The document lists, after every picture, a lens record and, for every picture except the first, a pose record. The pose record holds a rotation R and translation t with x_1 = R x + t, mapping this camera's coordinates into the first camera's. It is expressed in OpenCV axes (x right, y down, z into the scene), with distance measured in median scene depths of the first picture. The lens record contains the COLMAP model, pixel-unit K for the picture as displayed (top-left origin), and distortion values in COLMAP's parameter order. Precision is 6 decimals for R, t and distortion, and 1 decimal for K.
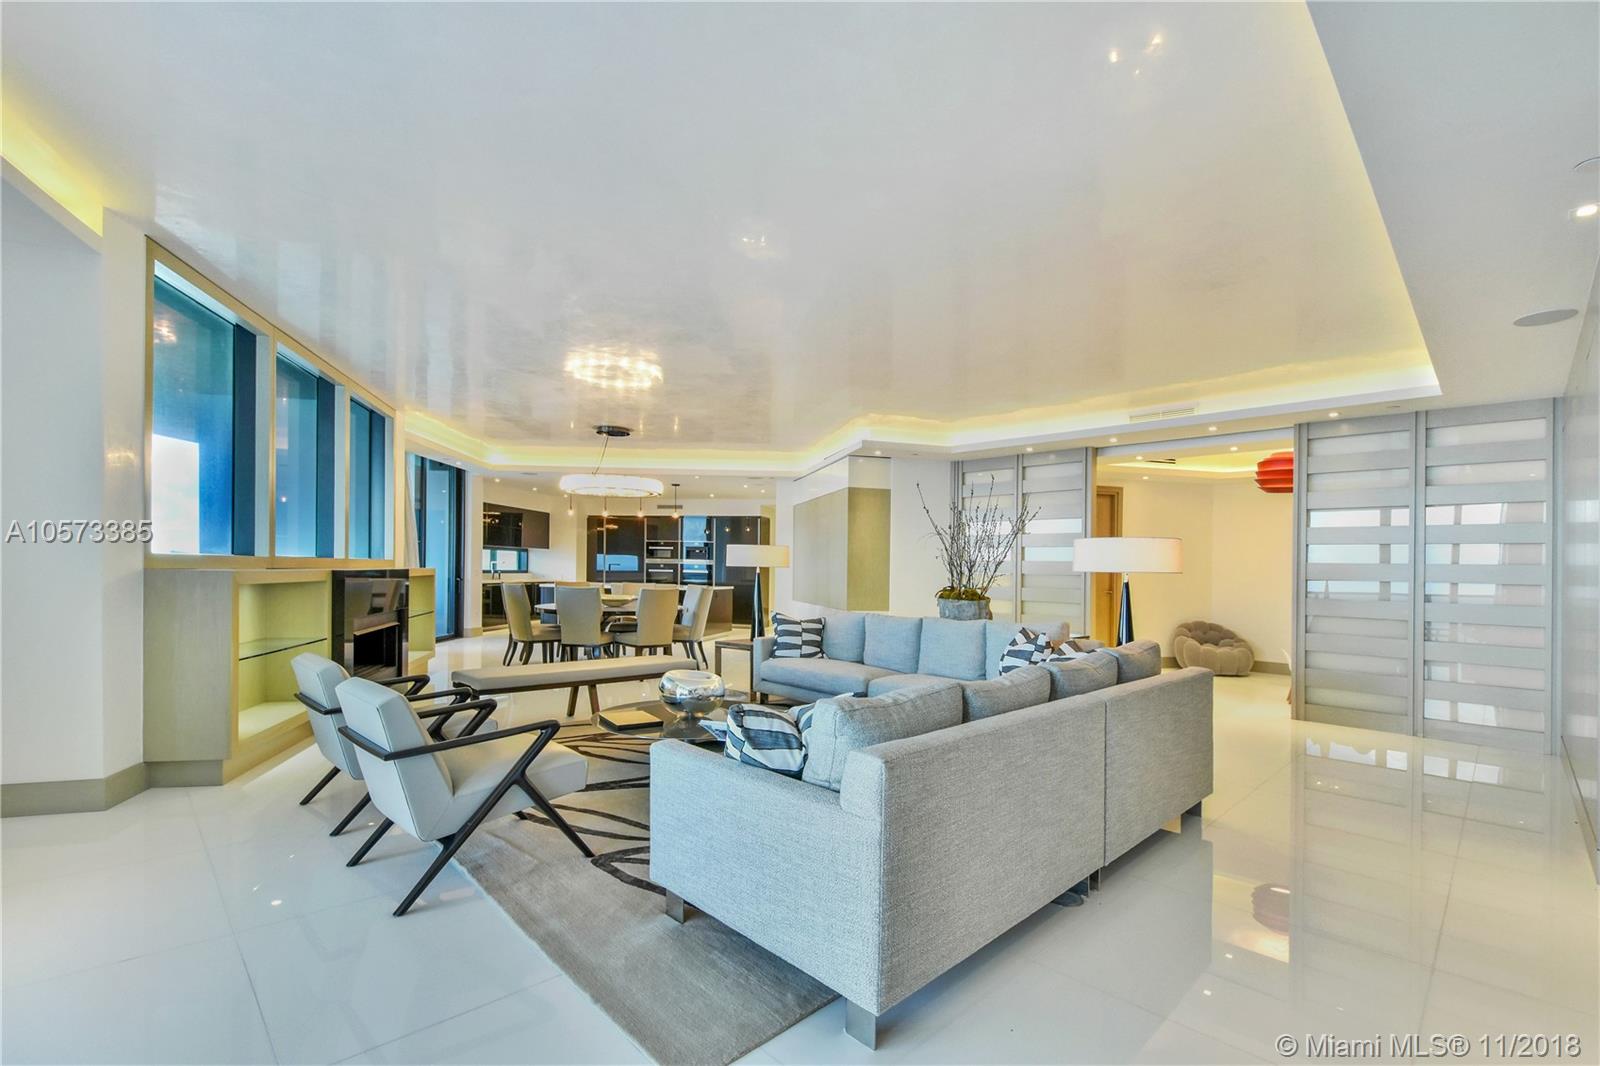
lens RADIAL K [[719.1, 0, 802.1], [0, 719.1, 559.6], [0, 0, 1]] dist [0.021280, -0.000084]
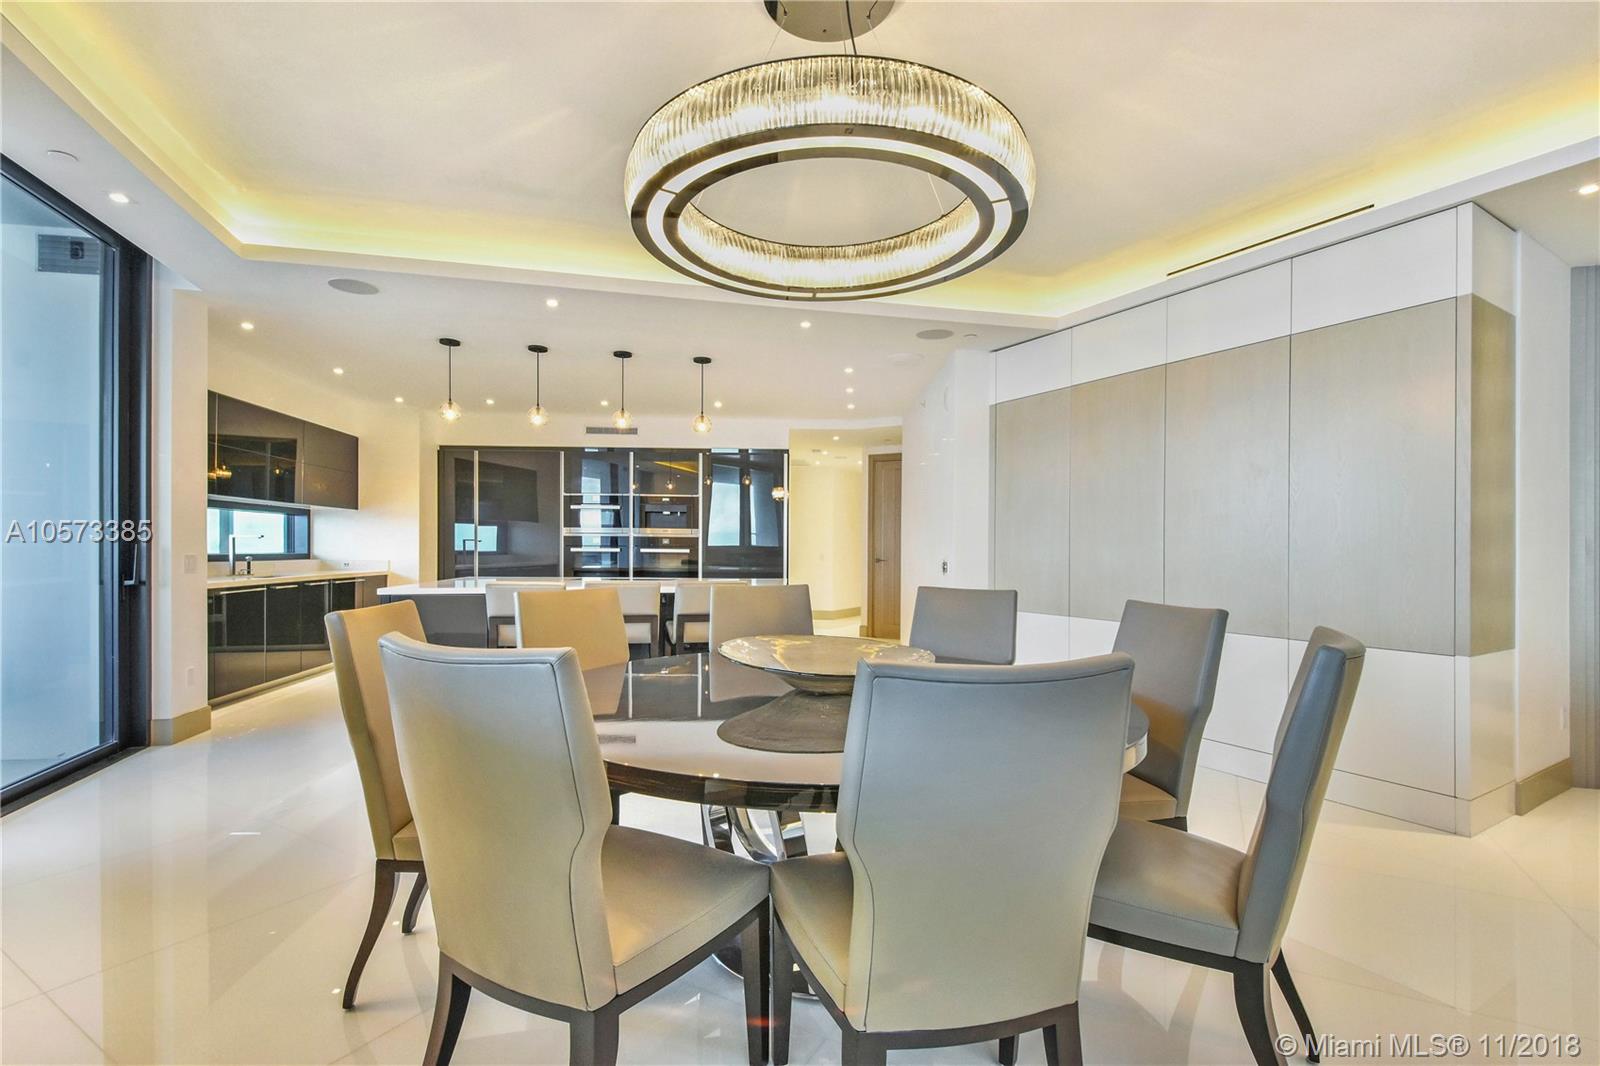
lens RADIAL K [[817.0, 0, 830.6], [0, 817.0, 533.0], [0, 0, 1]] dist [0.000059, -0.000046]
pose [[0.969030, -0.006441, 0.246859, -0.182390], [0.006409, 0.999979, 0.000931, 0.002955], [-0.246860, 0.000680, 0.969051, 0.396091]]
